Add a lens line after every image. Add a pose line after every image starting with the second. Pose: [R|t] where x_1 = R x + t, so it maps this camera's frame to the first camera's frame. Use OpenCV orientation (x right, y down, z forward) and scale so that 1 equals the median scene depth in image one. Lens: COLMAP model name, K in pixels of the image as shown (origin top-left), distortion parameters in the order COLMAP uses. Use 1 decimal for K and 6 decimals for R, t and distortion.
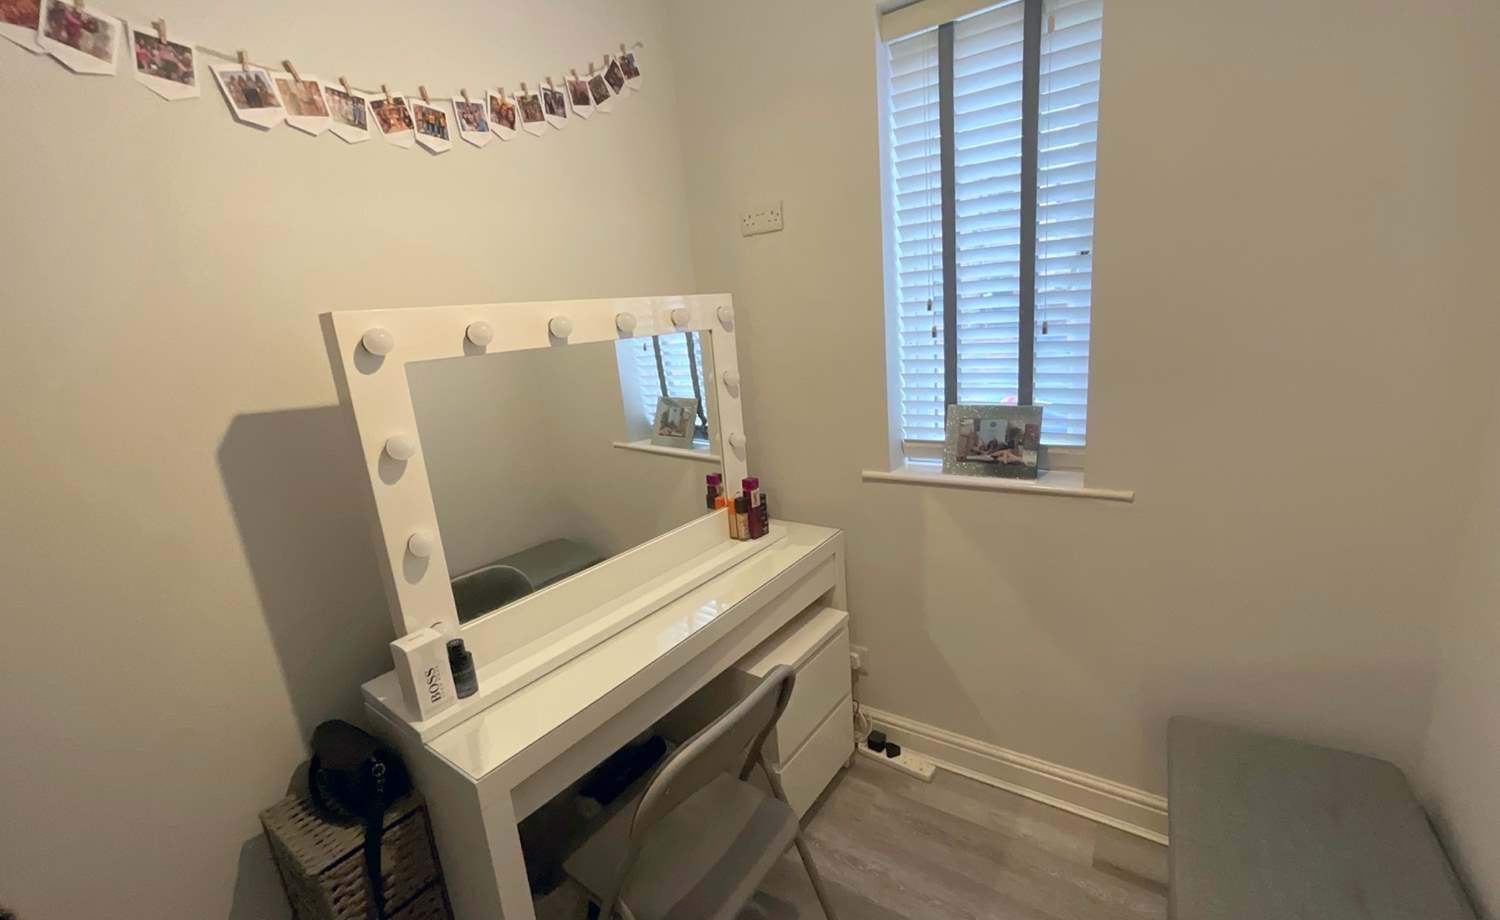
lens RADIAL K [[609.5, 0, 750.0], [0, 609.5, 460.0], [0, 0, 1]] dist [-0.005030, -0.000068]
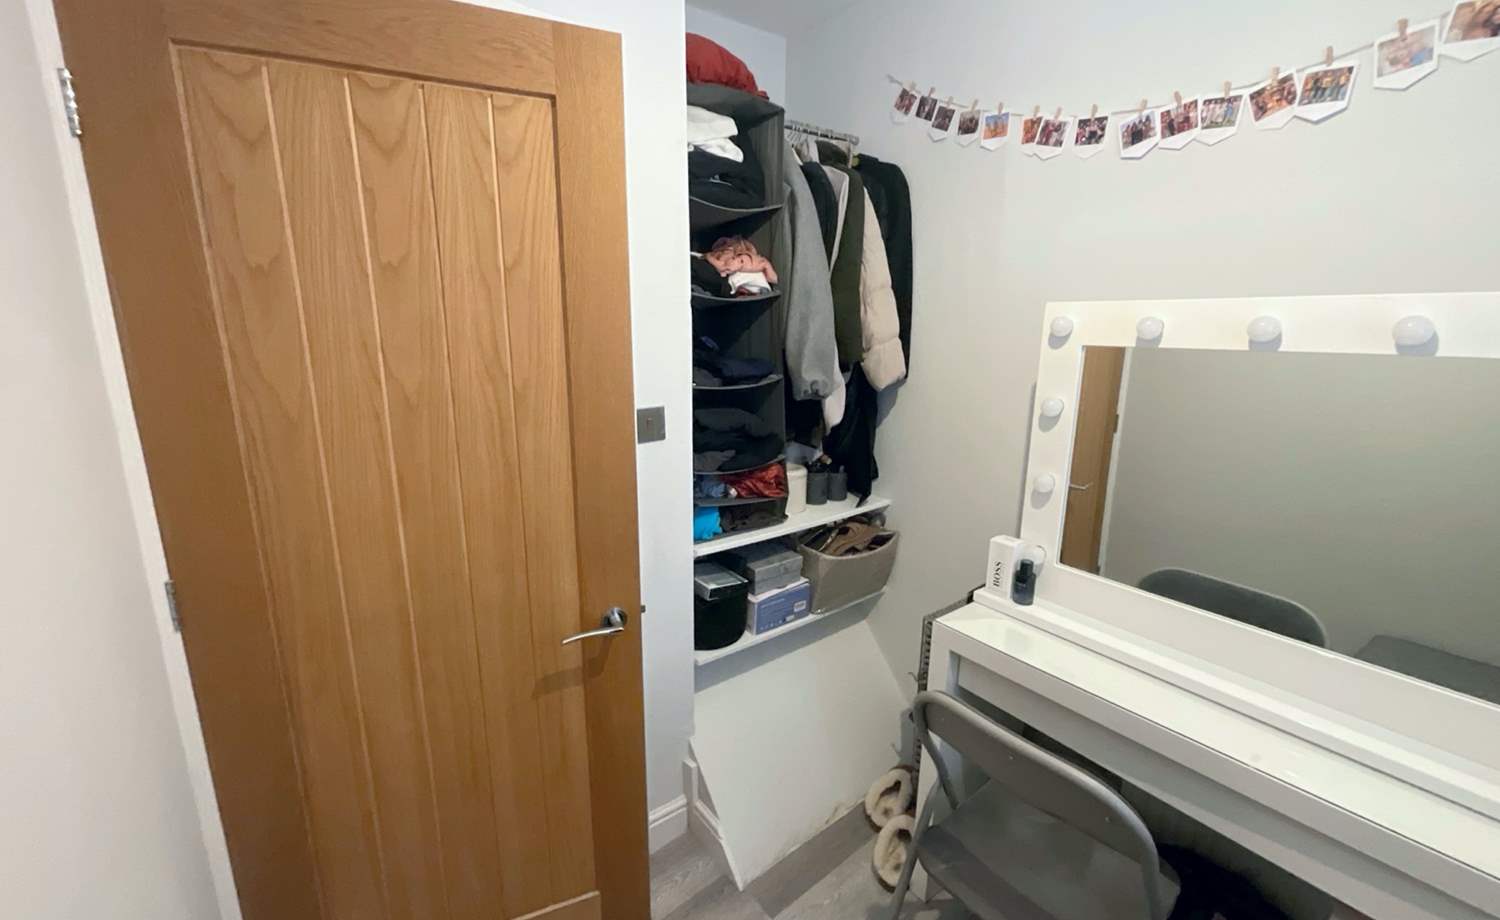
lens RADIAL K [[609.5, 0, 750.0], [0, 609.5, 460.0], [0, 0, 1]] dist [-0.005030, -0.000068]
pose [[-0.305986, 0.287106, -0.907713, 0.757528], [-0.204728, 0.911295, 0.357252, -0.222351], [0.929763, 0.295148, -0.220065, 0.630845]]
